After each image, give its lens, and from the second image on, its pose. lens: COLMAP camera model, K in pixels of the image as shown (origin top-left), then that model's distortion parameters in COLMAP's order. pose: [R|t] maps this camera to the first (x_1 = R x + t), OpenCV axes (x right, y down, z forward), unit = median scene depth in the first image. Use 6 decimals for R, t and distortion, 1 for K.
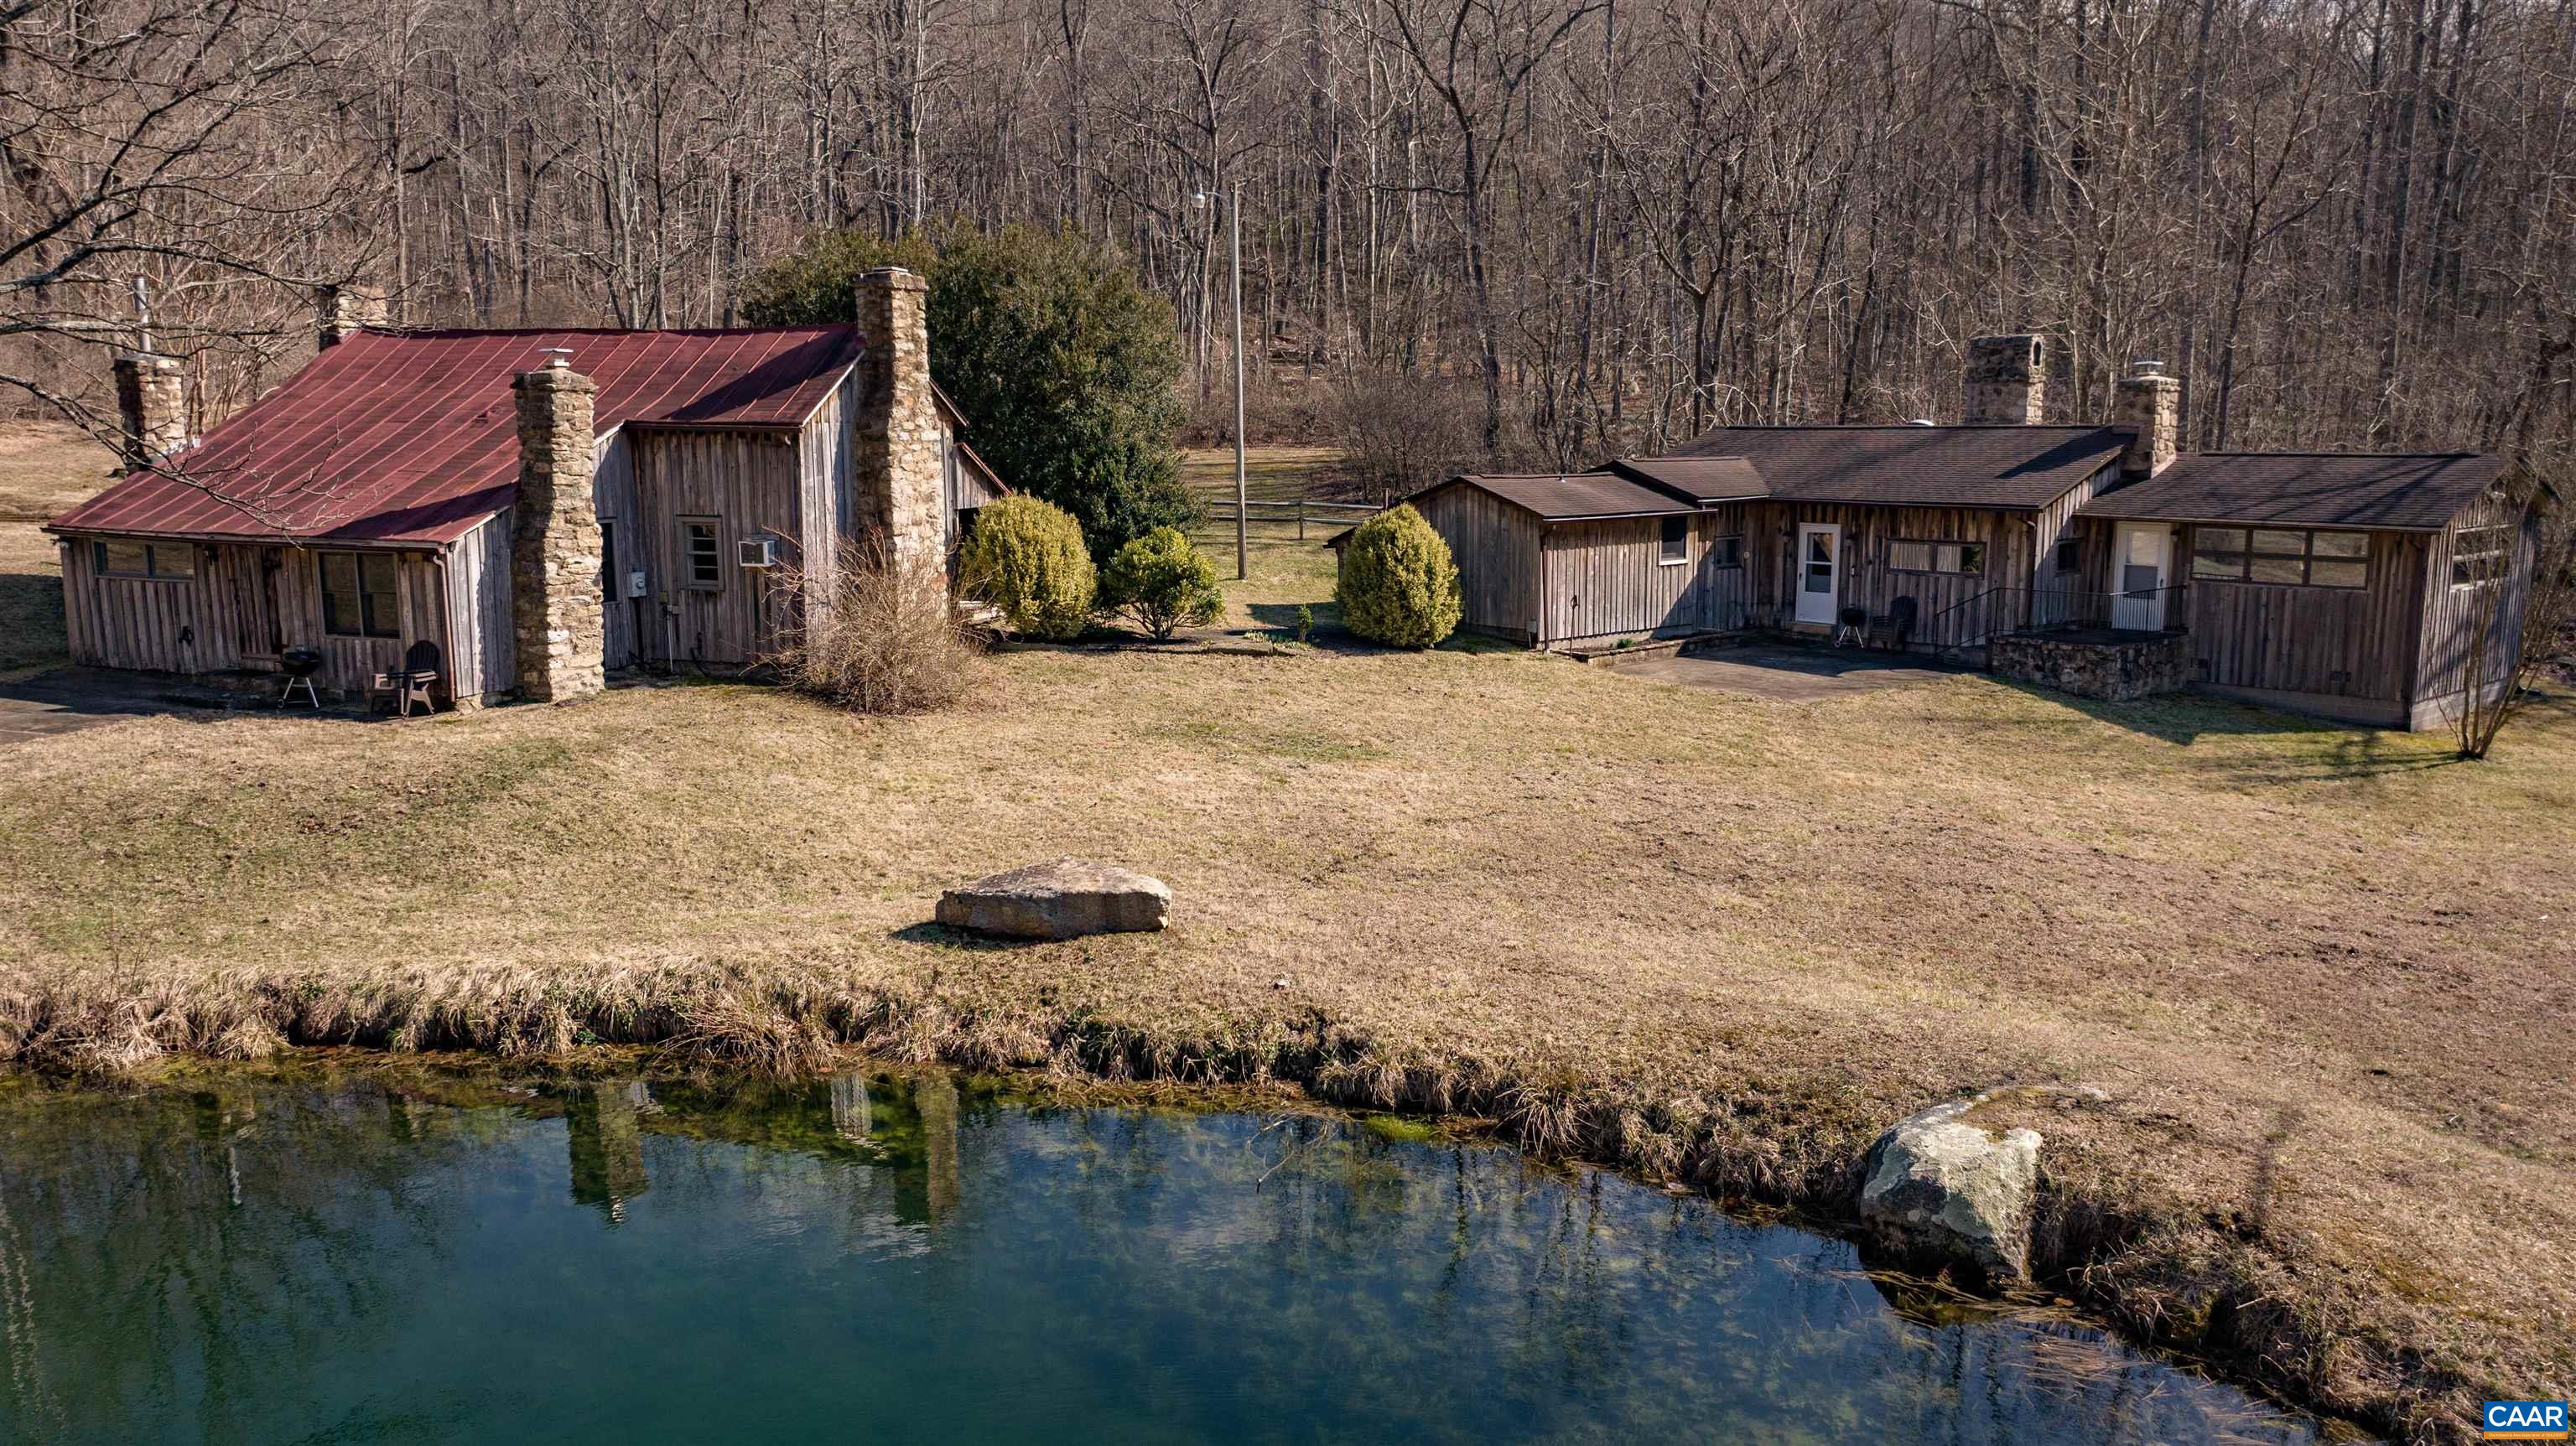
lens RADIAL K [[1830.4, 0, 1297.8], [0, 1830.4, 723.4], [0, 0, 1]] dist [-0.010688, 0.003756]
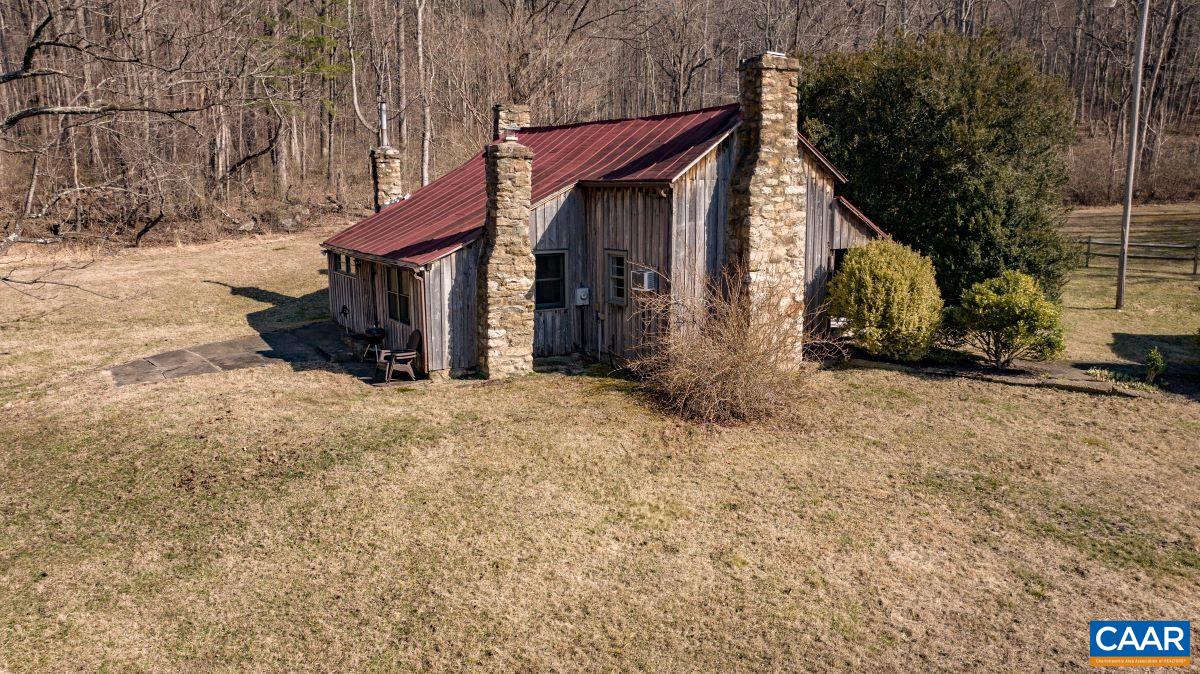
lens RADIAL K [[848.0, 0, 603.4], [0, 848.0, 334.7], [0, 0, 1]] dist [-0.000010, 0.000106]
pose [[0.804284, 0.093012, -0.586920, 0.031971], [-0.091582, 0.995276, 0.032227, -0.055974], [0.587145, 0.027832, 0.809003, 0.387694]]
